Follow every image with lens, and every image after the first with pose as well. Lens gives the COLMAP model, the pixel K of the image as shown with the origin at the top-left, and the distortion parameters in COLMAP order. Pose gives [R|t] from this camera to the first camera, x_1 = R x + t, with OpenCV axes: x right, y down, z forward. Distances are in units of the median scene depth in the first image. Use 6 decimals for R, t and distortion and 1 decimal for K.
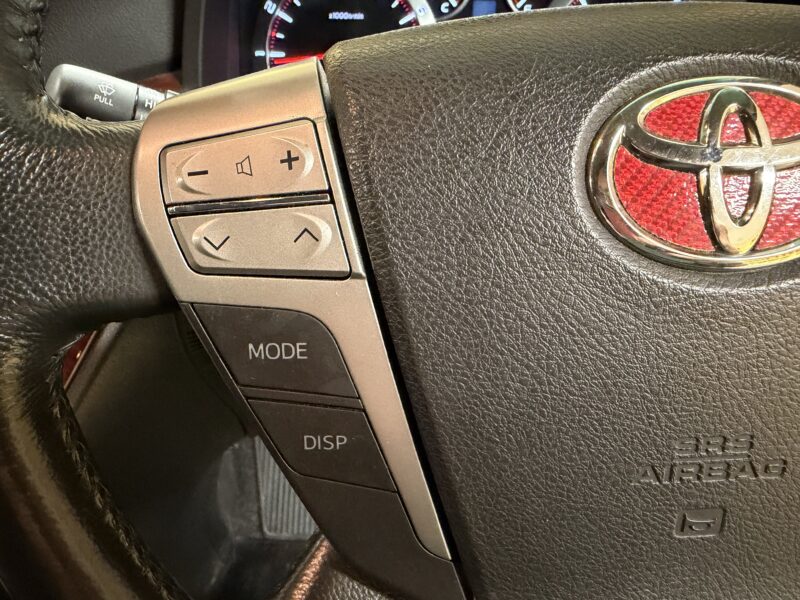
lens RADIAL K [[575.1, 0, 393.8], [0, 575.1, 300.0], [0, 0, 1]] dist [0.028735, -0.050928]
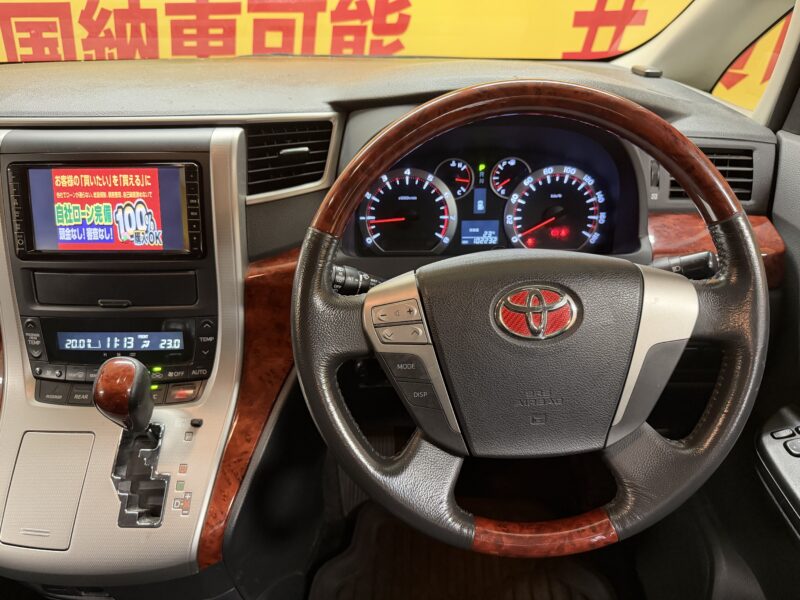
lens RADIAL K [[575.1, 0, 408.0], [0, 575.1, 299.4], [0, 0, 1]] dist [0.028735, -0.050928]
pose [[0.999277, -0.021358, -0.031455, -0.078876], [0.019106, 0.997348, -0.070233, -0.067477], [0.032871, 0.069581, 0.997035, -2.441163]]
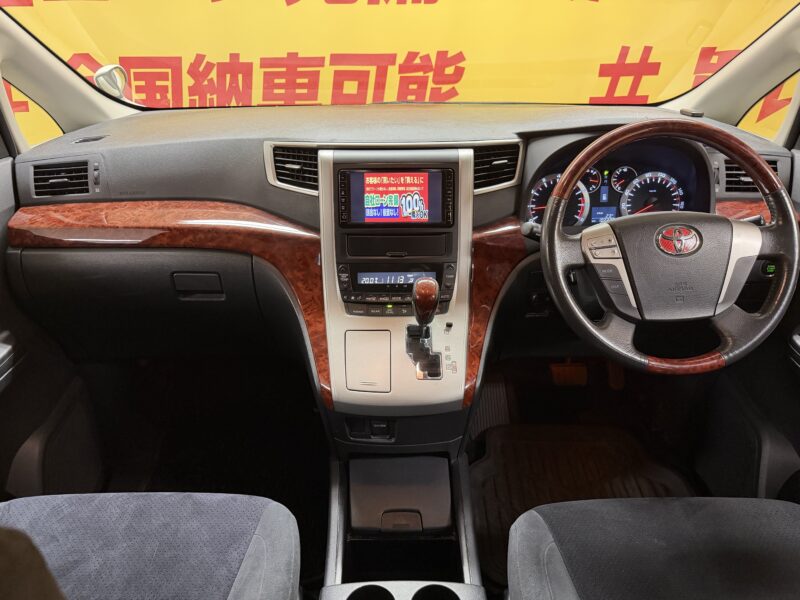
lens RADIAL K [[575.1, 0, 397.8], [0, 575.1, 299.9], [0, 0, 1]] dist [0.028735, -0.050928]
pose [[0.999248, -0.031184, -0.023022, -2.398059], [0.027932, 0.991107, -0.130099, 1.178617], [0.026875, 0.129359, 0.991234, -5.347006]]
